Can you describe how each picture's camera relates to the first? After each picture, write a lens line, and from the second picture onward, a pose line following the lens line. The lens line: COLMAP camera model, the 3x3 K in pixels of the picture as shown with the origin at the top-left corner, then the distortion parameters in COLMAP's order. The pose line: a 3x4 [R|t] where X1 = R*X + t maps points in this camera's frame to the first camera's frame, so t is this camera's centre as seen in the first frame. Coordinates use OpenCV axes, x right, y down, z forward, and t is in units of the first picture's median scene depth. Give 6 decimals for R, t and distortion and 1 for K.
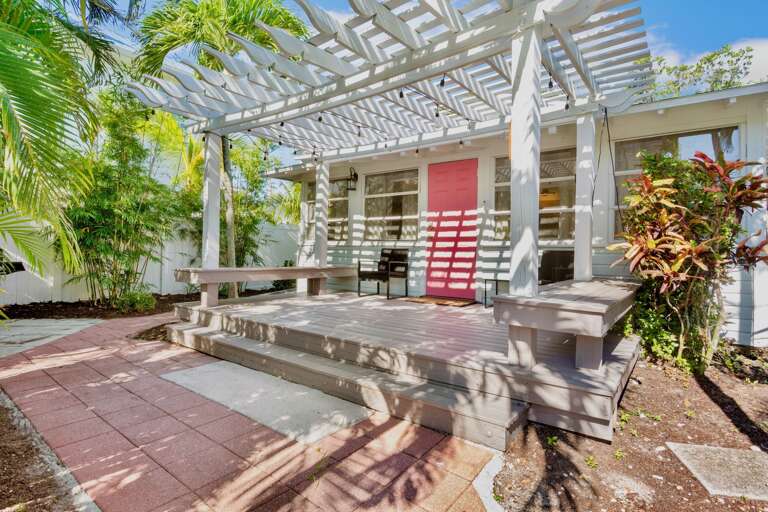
lens RADIAL K [[384.5, 0, 381.6], [0, 384.5, 246.6], [0, 0, 1]] dist [-0.005902, -0.001153]
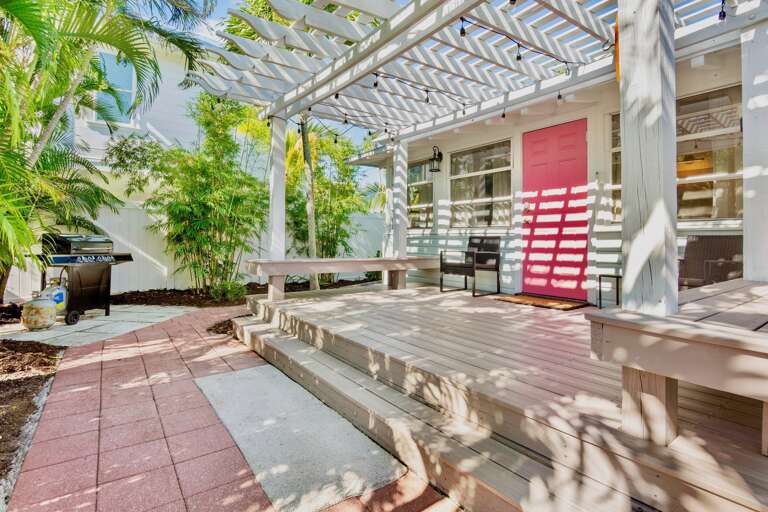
lens RADIAL K [[384.5, 0, 384.3], [0, 384.5, 232.4], [0, 0, 1]] dist [-0.016182, 0.000154]
pose [[0.960698, -0.014383, -0.277222, 0.062306], [0.011802, 0.999870, -0.010975, 0.001289], [0.277344, 0.007272, 0.960743, 0.141874]]
